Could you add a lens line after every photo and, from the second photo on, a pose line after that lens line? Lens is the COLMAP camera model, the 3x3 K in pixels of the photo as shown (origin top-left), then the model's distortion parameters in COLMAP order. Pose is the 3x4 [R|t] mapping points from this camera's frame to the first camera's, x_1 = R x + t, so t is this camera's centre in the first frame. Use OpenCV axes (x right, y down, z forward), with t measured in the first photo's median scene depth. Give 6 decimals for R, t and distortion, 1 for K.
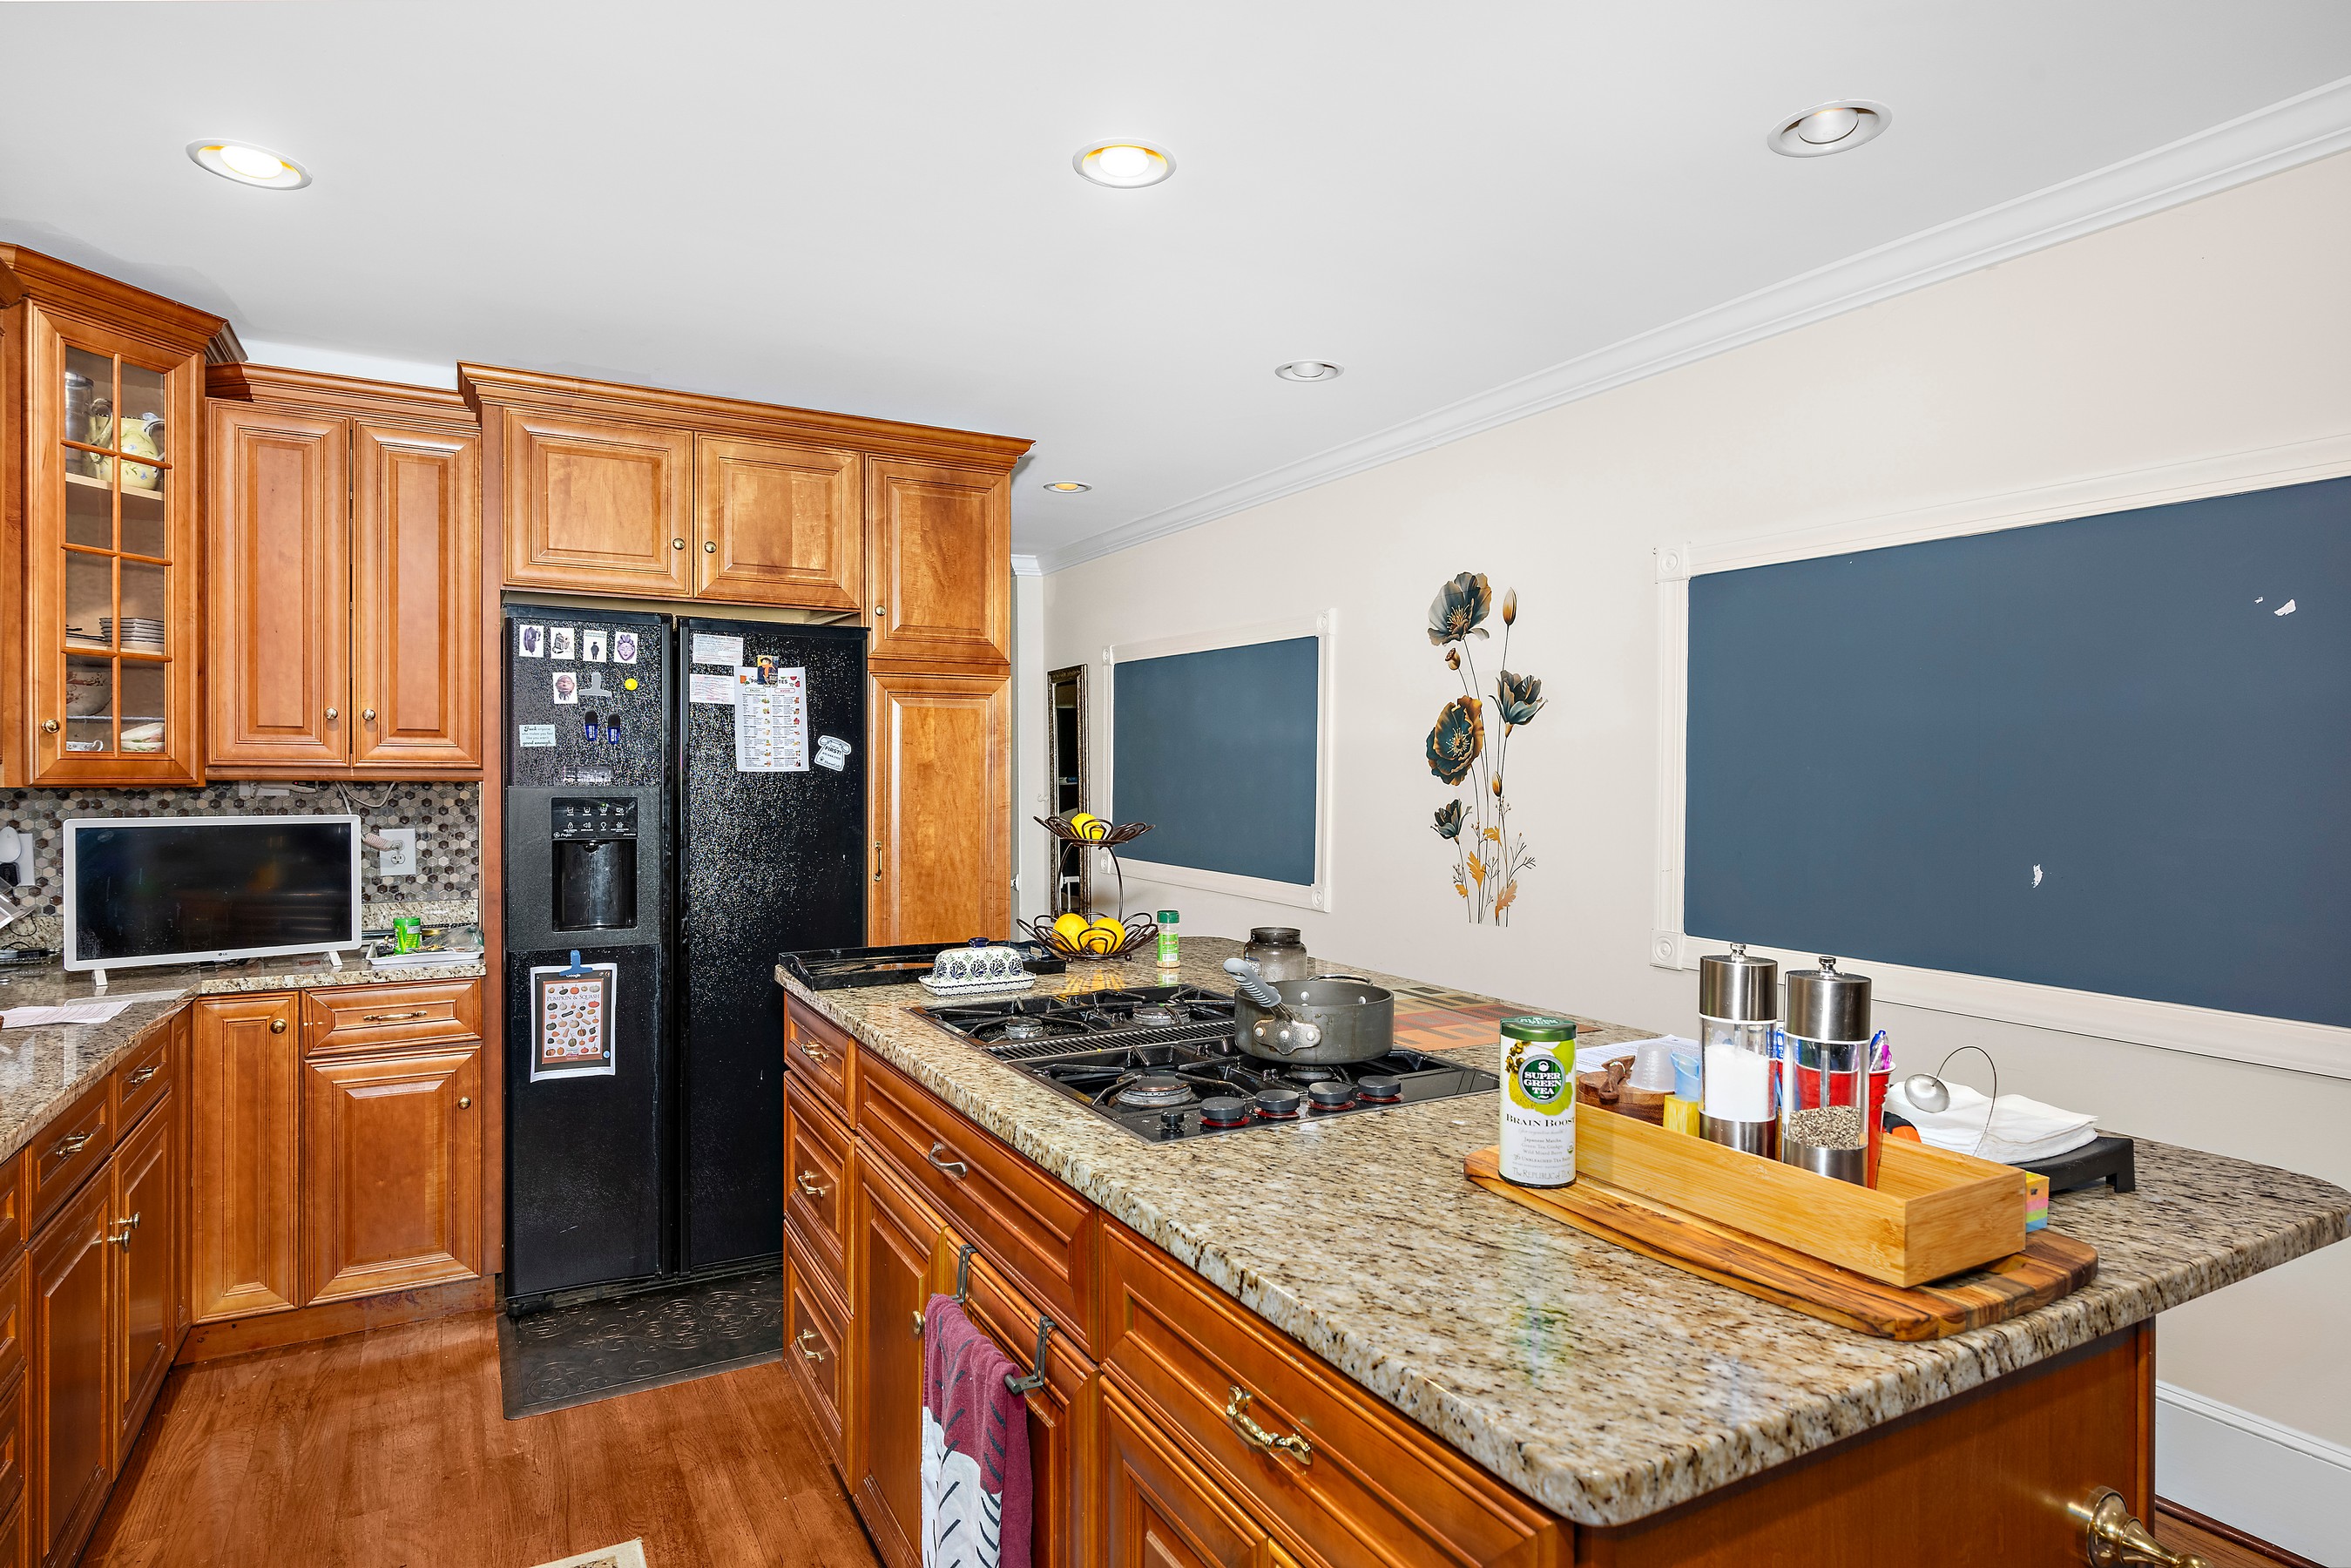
lens RADIAL K [[1272.1, 0, 1166.8], [0, 1272.1, 789.5], [0, 0, 1]] dist [0.000389, 0.000005]
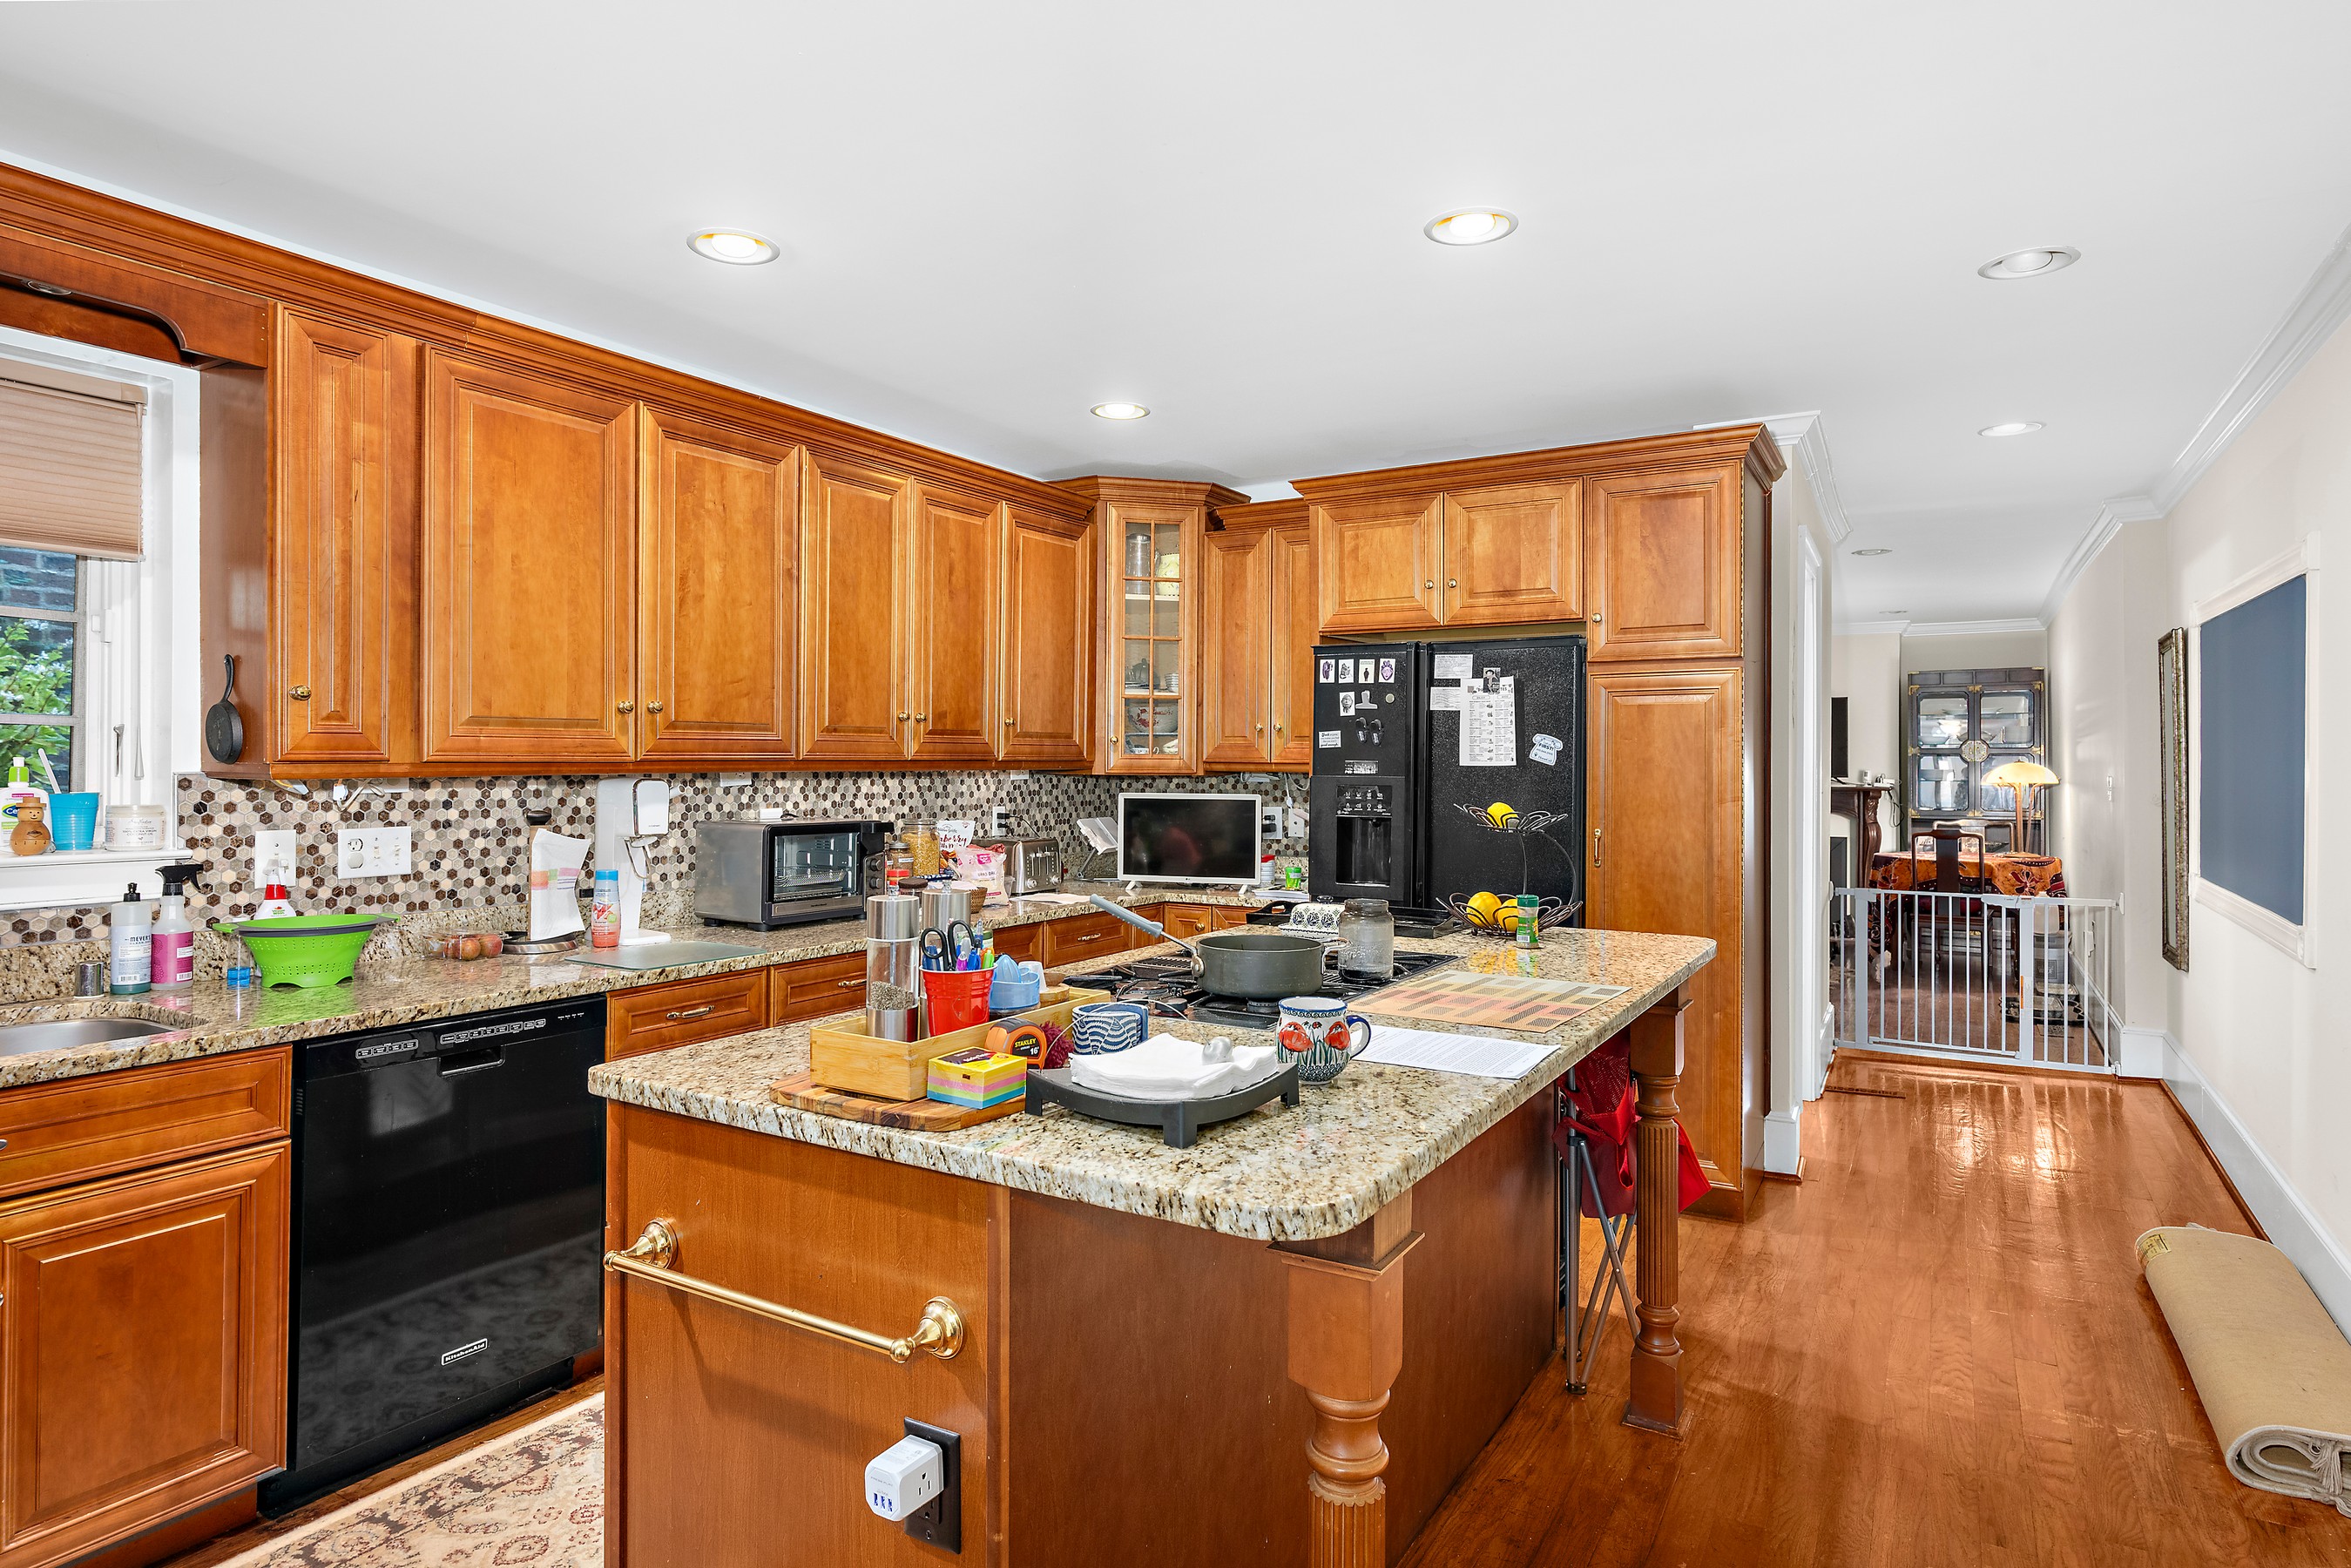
lens RADIAL K [[1272.1, 0, 1165.8], [0, 1272.1, 765.0], [0, 0, 1]] dist [0.000389, 0.000005]
pose [[0.499309, -0.002189, -0.866421, 0.580632], [-0.010364, 0.999910, -0.008499, -0.001223], [0.866362, 0.013224, 0.499242, 0.150997]]
